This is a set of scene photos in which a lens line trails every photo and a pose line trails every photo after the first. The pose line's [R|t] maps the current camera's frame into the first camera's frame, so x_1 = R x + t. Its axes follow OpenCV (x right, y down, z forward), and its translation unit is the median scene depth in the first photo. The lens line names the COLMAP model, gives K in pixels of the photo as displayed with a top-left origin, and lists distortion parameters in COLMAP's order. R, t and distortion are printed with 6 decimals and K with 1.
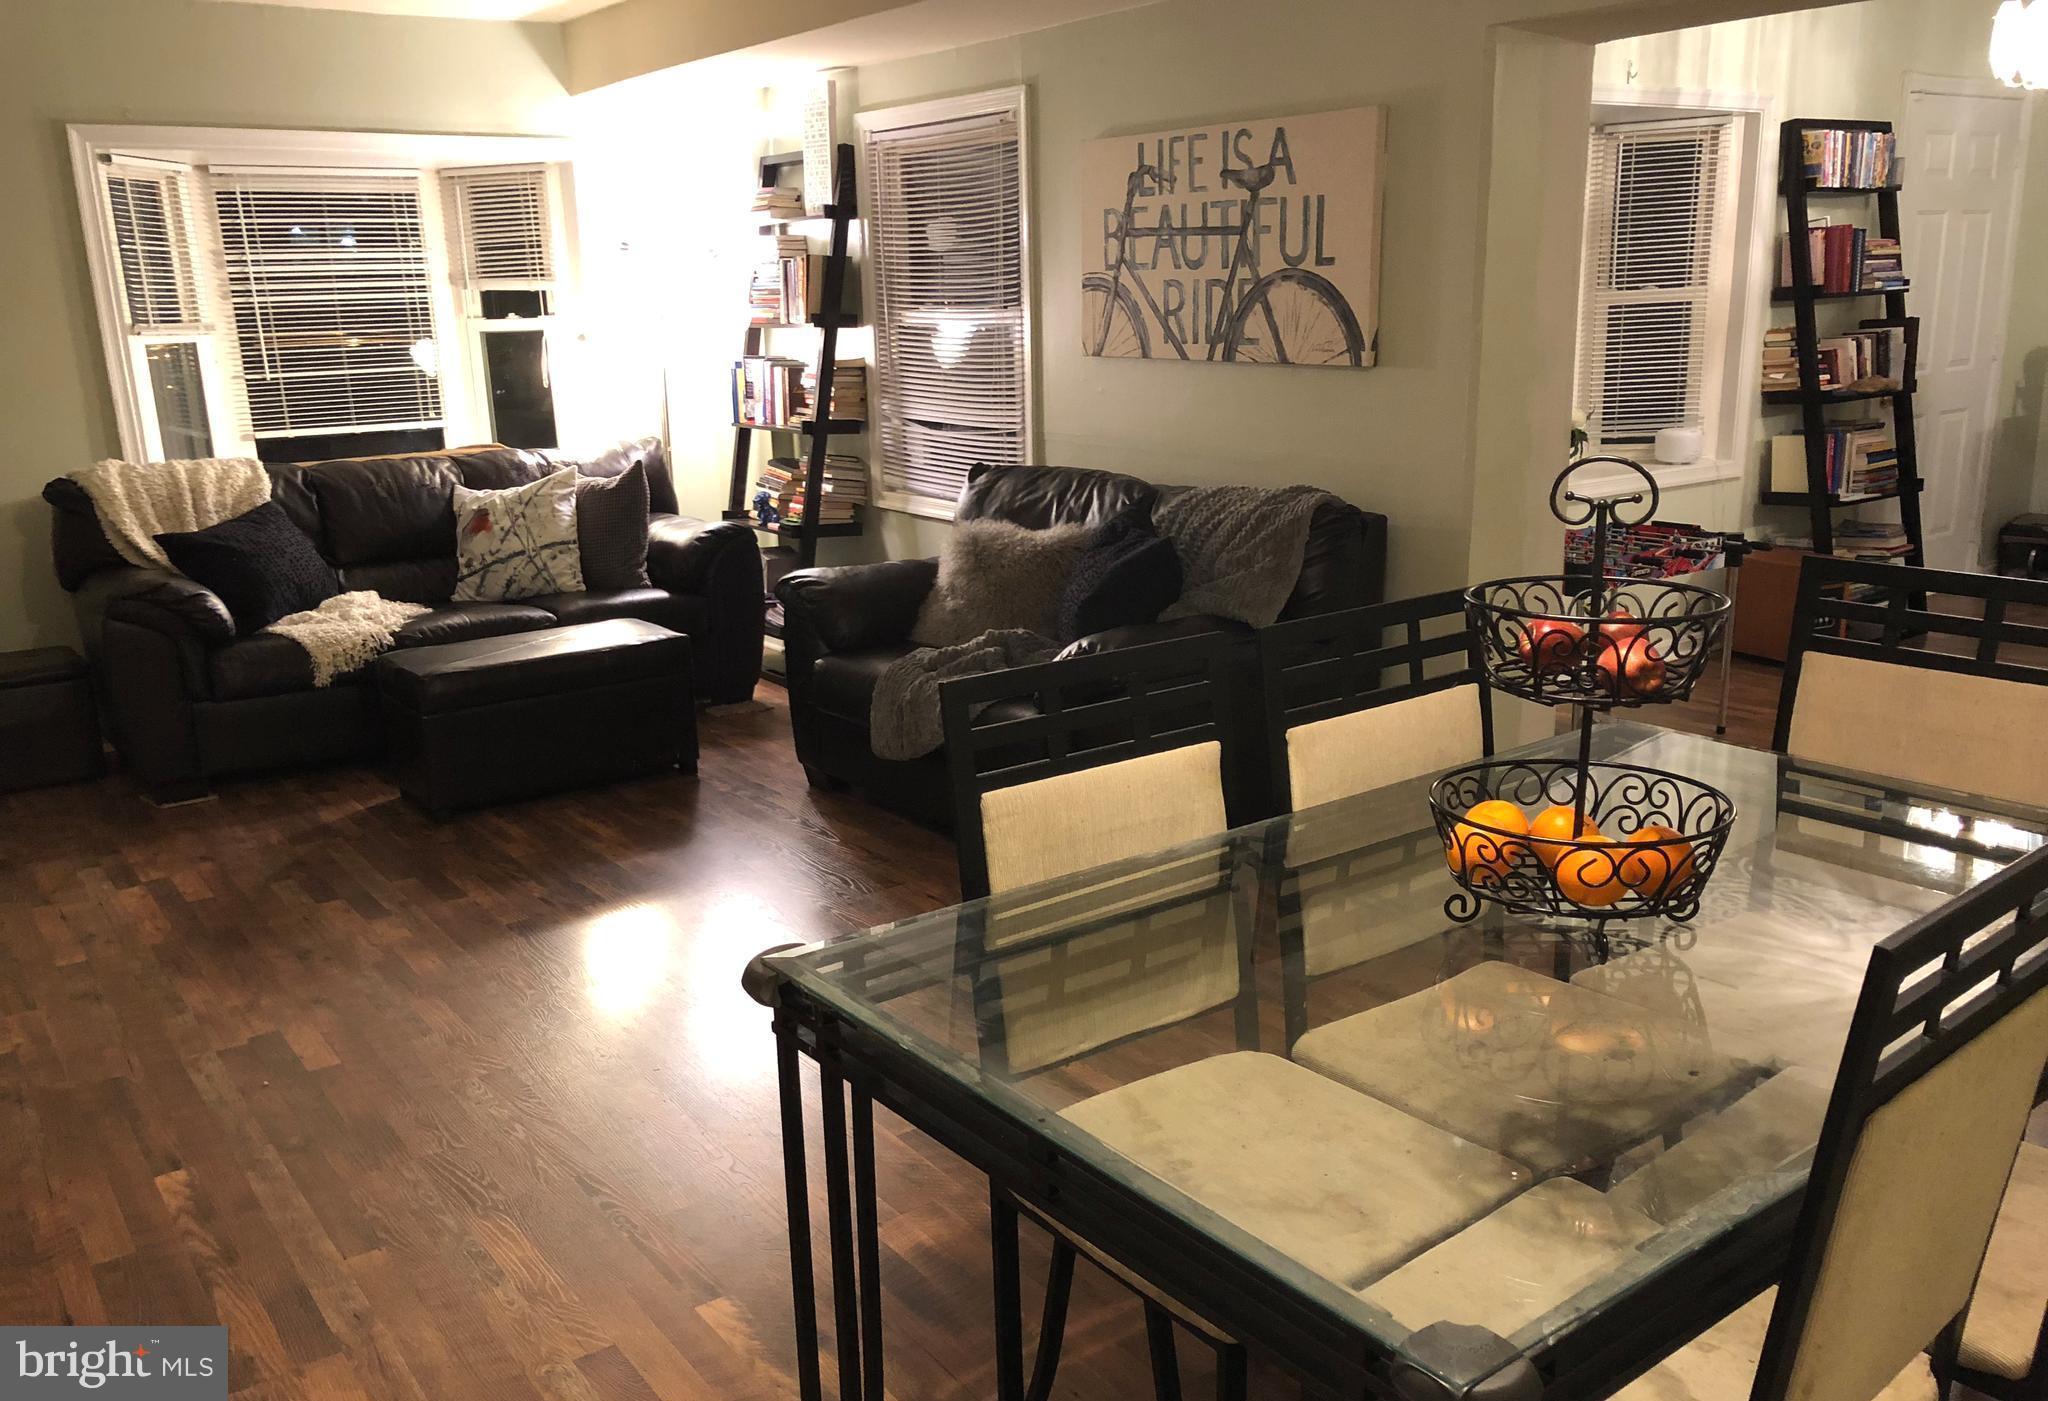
lens RADIAL K [[1711.9, 0, 1022.5], [0, 1711.9, 758.4], [0, 0, 1]] dist [-0.007174, 0.066739]
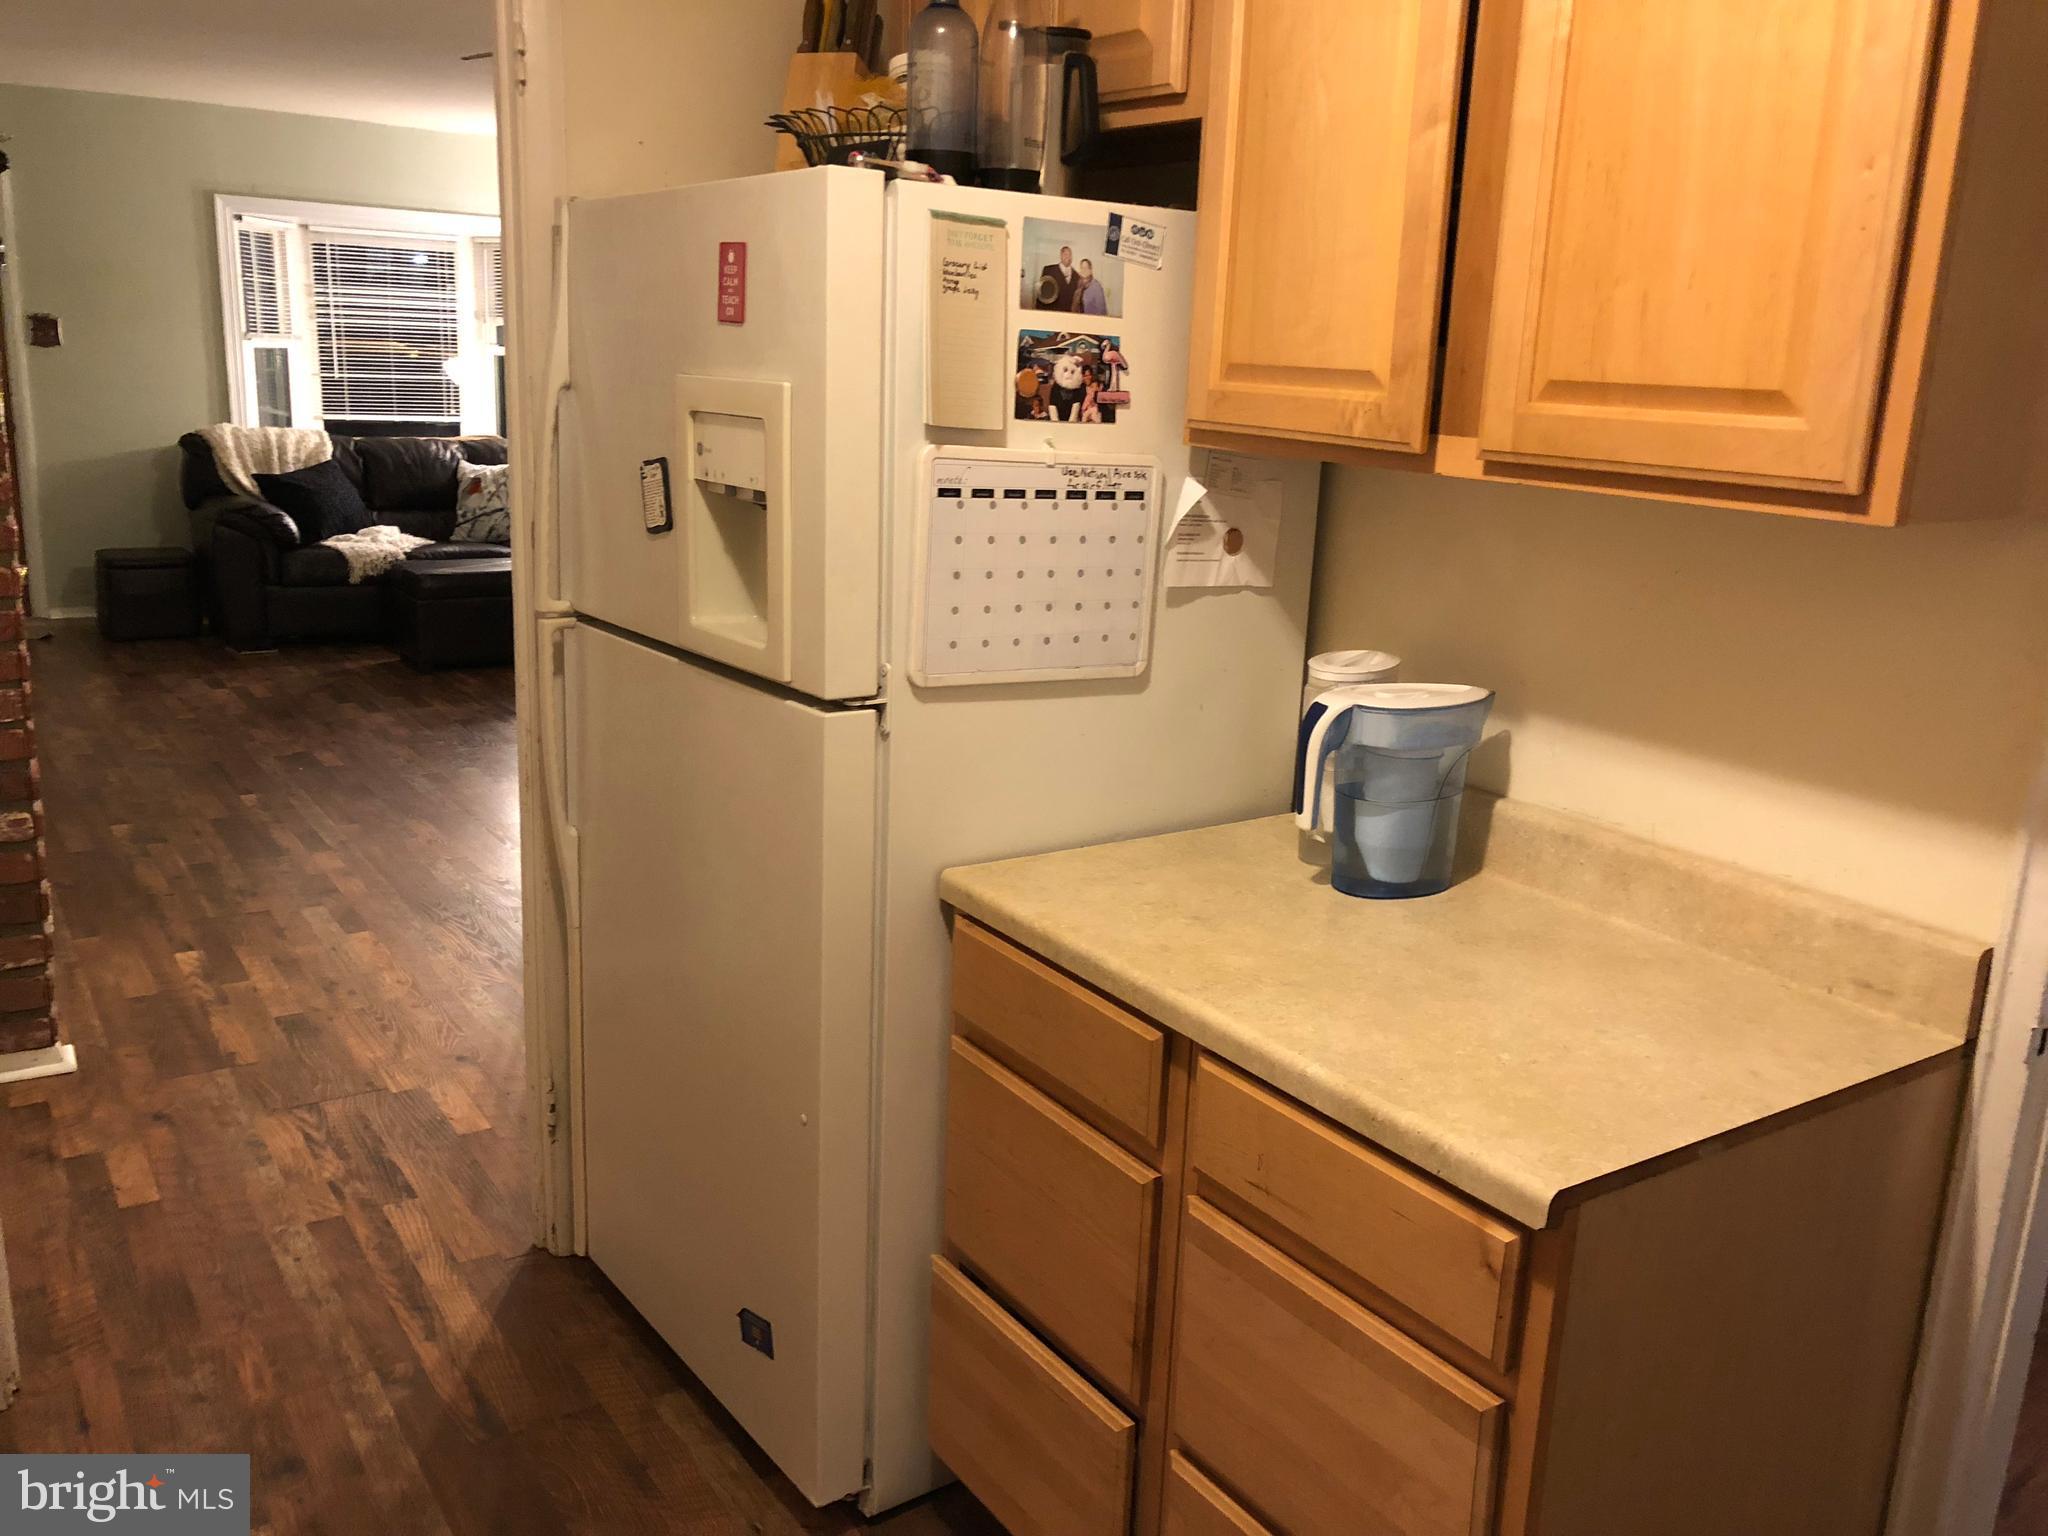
lens RADIAL K [[1731.8, 0, 1020.3], [0, 1731.8, 746.0], [0, 0, 1]] dist [0.046639, 0.005835]
pose [[0.996814, 0.075894, -0.024543, 0.204281], [-0.076844, 0.996224, -0.040417, 0.109427], [0.021383, 0.042174, 0.998881, -0.469154]]
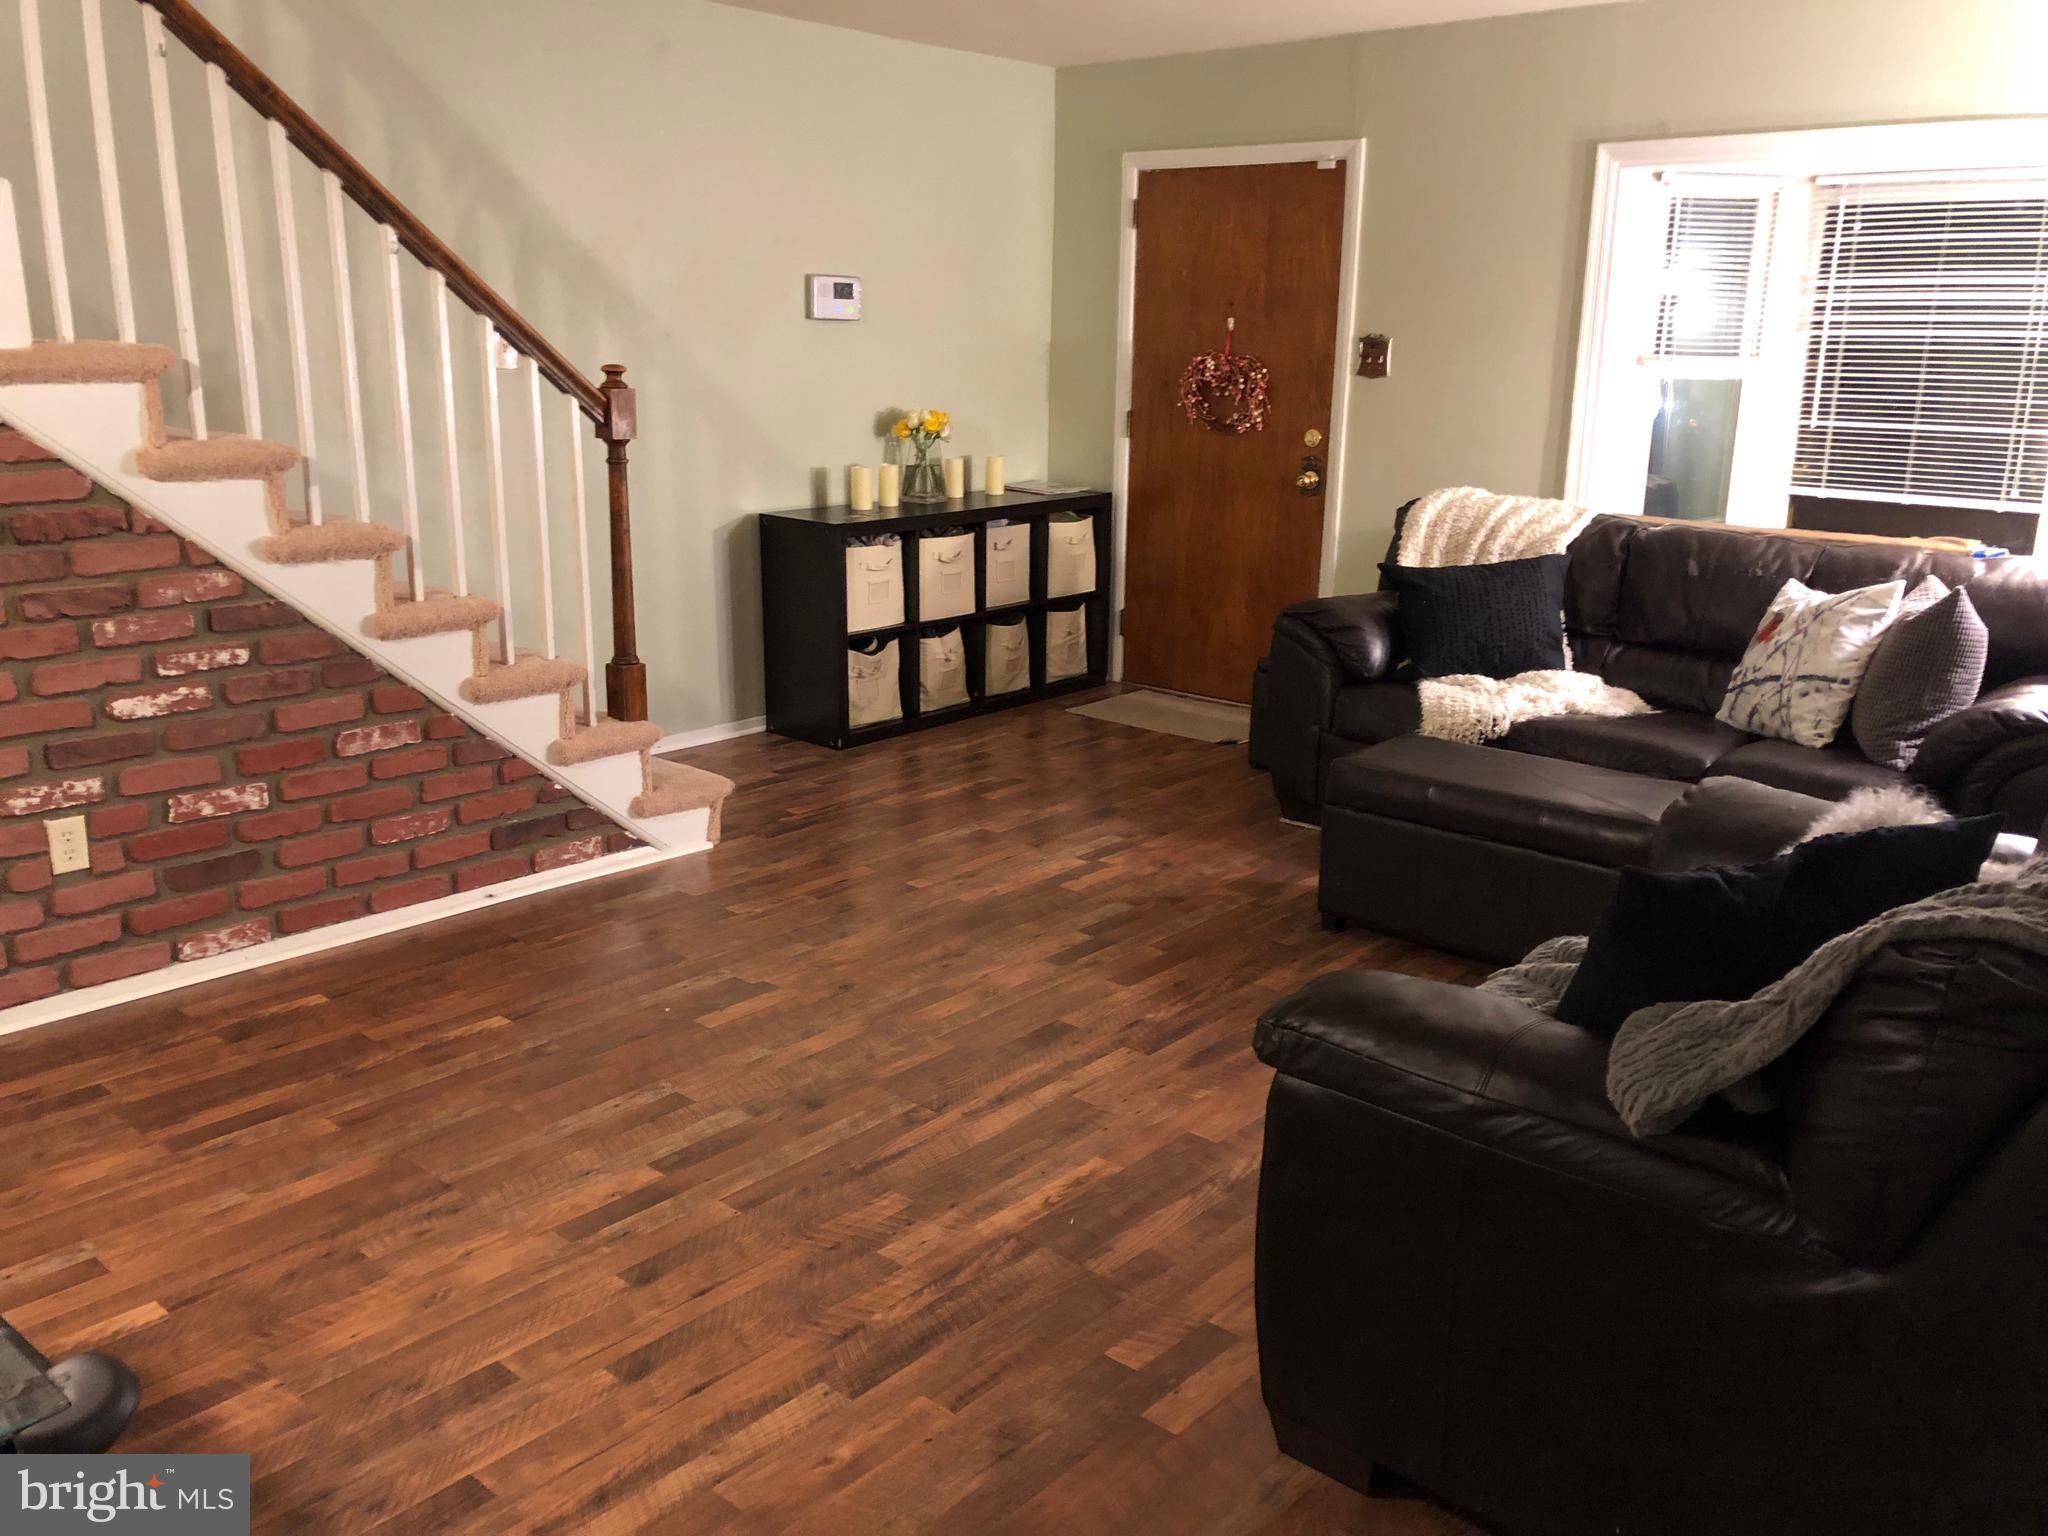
lens RADIAL K [[1696.4, 0, 1027.2], [0, 1696.4, 759.2], [0, 0, 1]] dist [0.054436, -0.055702]
pose [[0.224709, 0.274207, -0.935049, 0.361878], [-0.288874, 0.935199, 0.204829, -0.154516], [0.930622, 0.224084, 0.289359, 0.519421]]
